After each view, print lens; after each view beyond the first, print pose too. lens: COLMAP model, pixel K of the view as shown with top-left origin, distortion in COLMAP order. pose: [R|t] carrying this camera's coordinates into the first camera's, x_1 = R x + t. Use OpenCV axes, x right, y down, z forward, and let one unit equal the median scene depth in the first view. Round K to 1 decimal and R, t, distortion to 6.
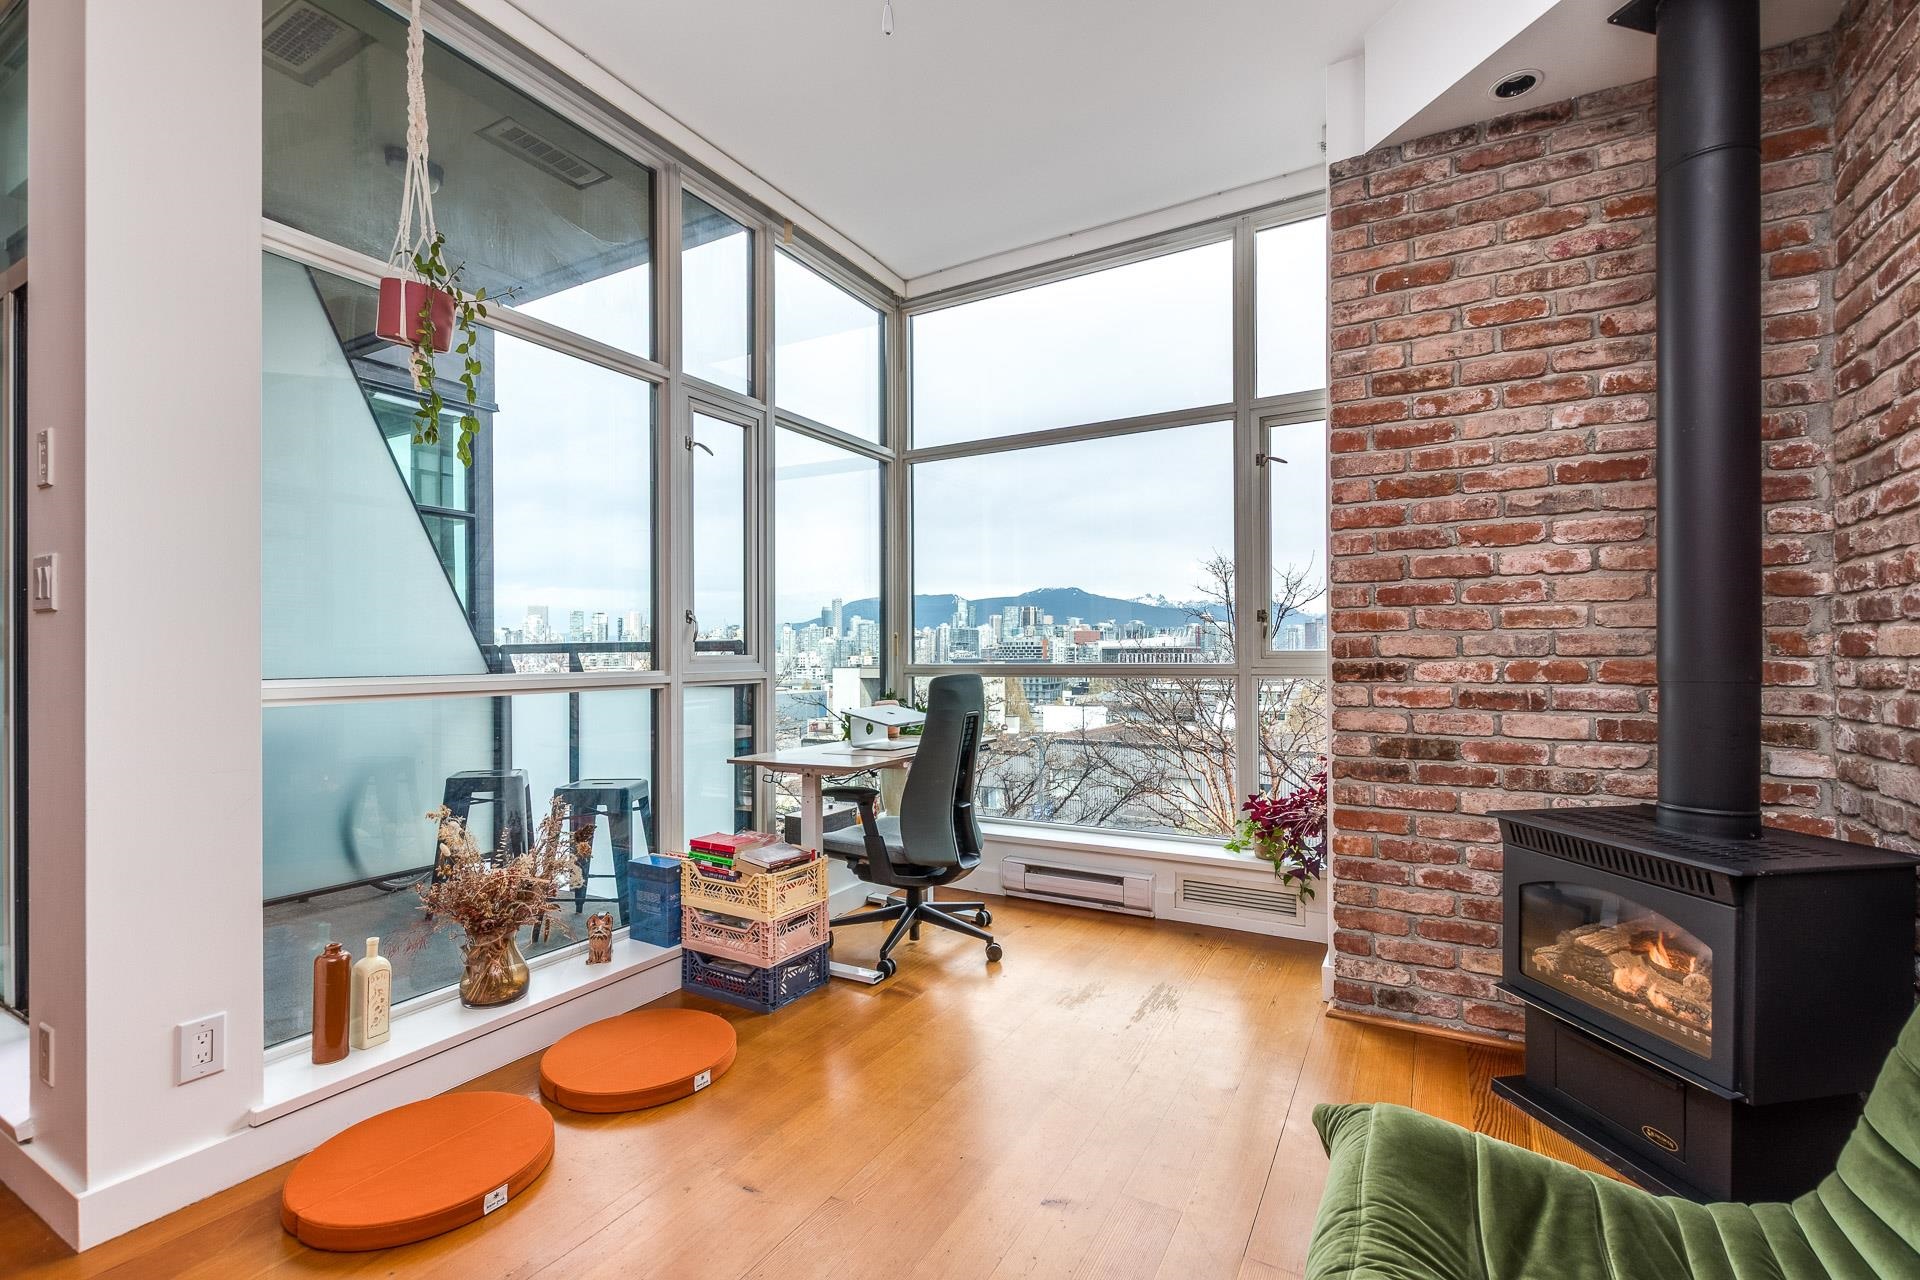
lens RADIAL K [[848.7, 0, 988.6], [0, 848.7, 647.7], [0, 0, 1]] dist [0.011286, -0.004406]
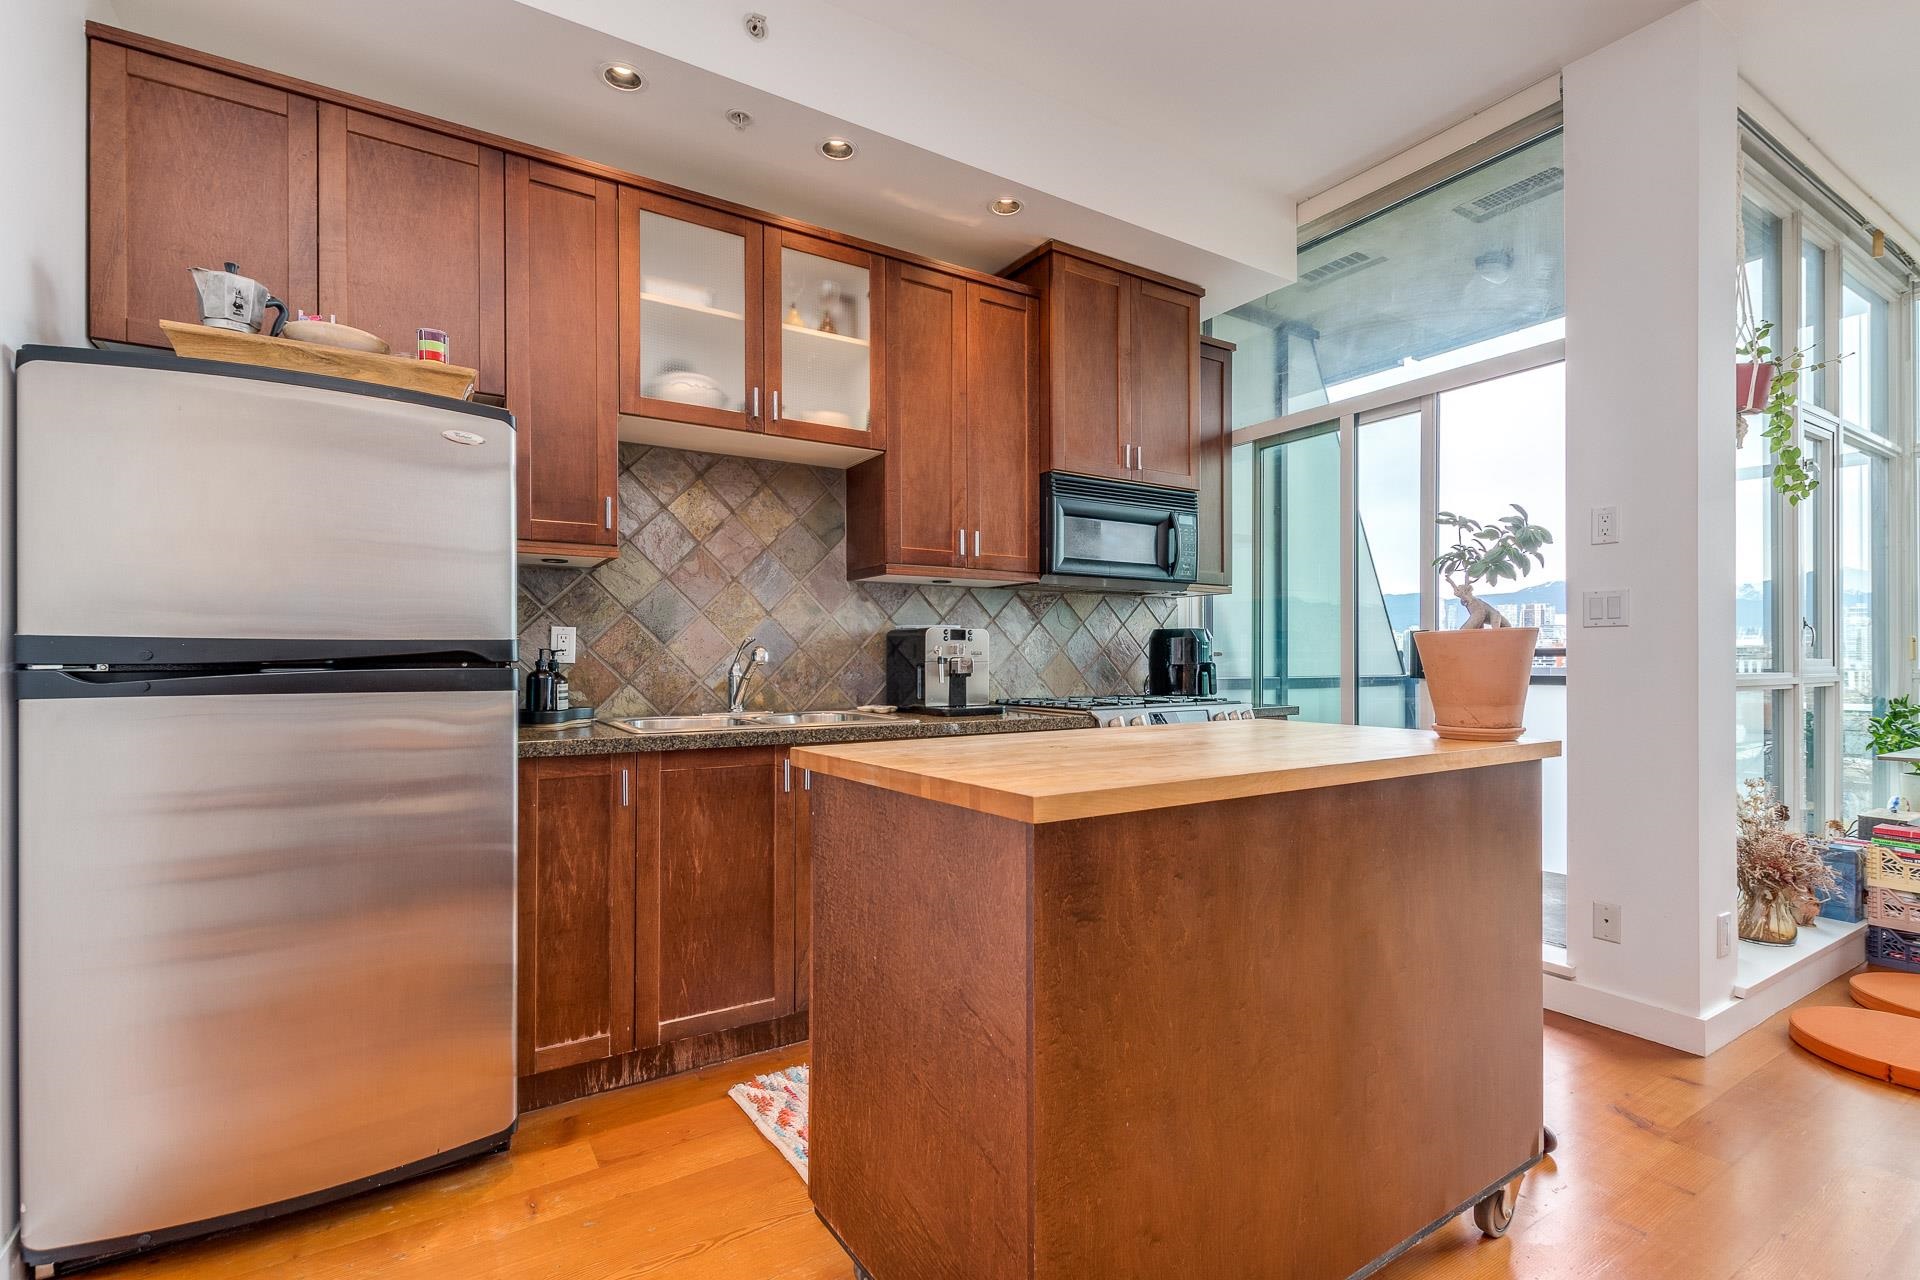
lens RADIAL K [[848.7, 0, 995.4], [0, 848.7, 659.5], [0, 0, 1]] dist [0.011286, -0.004406]
pose [[0.864293, 0.000315, -0.502989, -0.870412], [0.002590, 0.999984, 0.005076, 0.004756], [0.502982, -0.005690, 0.864278, -0.570399]]
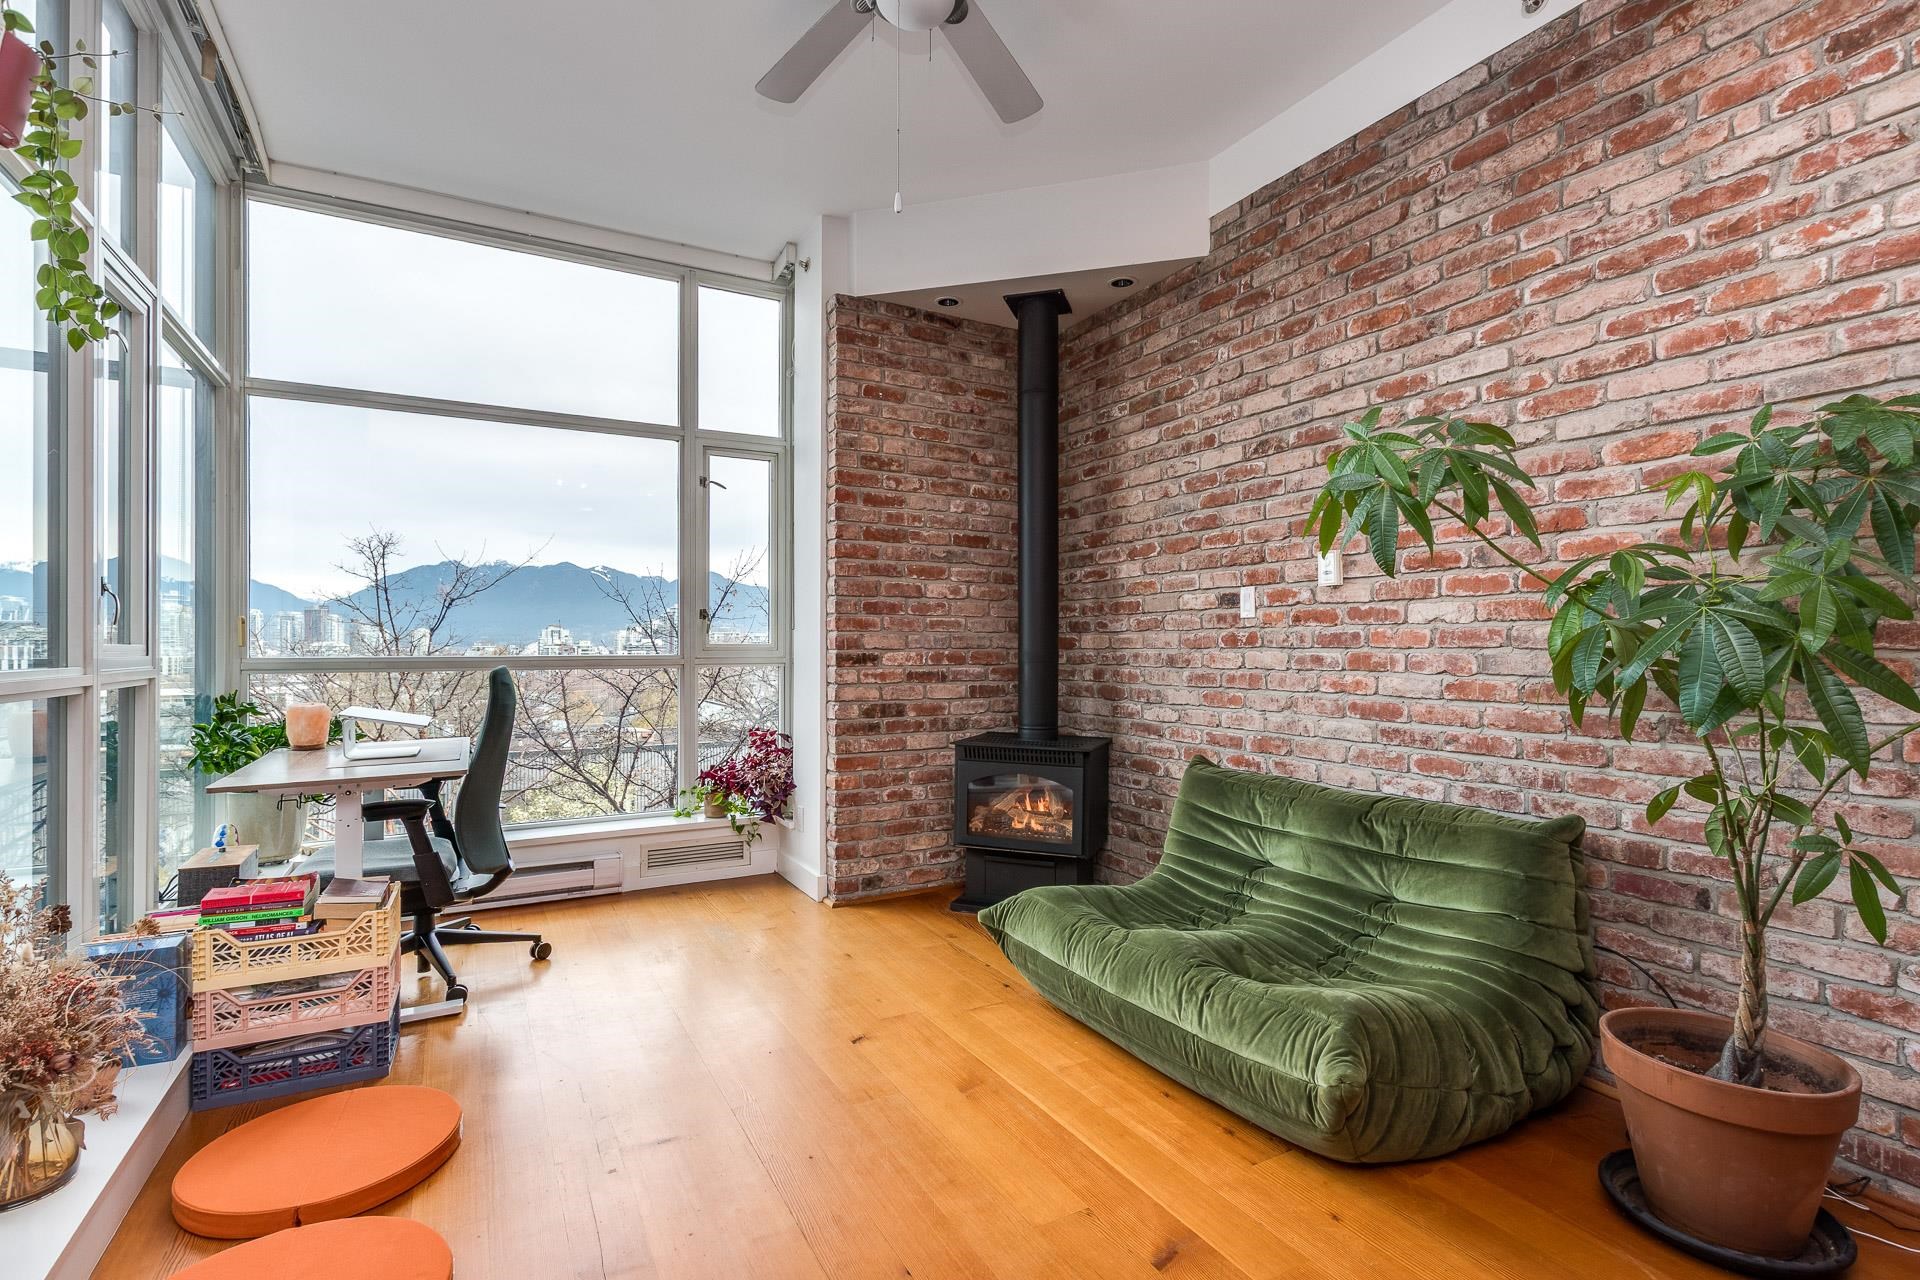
lens RADIAL K [[852.5, 0, 917.5], [0, 852.5, 642.1], [0, 0, 1]] dist [0.018646, -0.000194]
pose [[0.555952, 0.009392, 0.831161, -0.702511], [-0.009579, 0.999942, -0.004891, 0.005907], [-0.831159, -0.005242, 0.556010, 0.119793]]
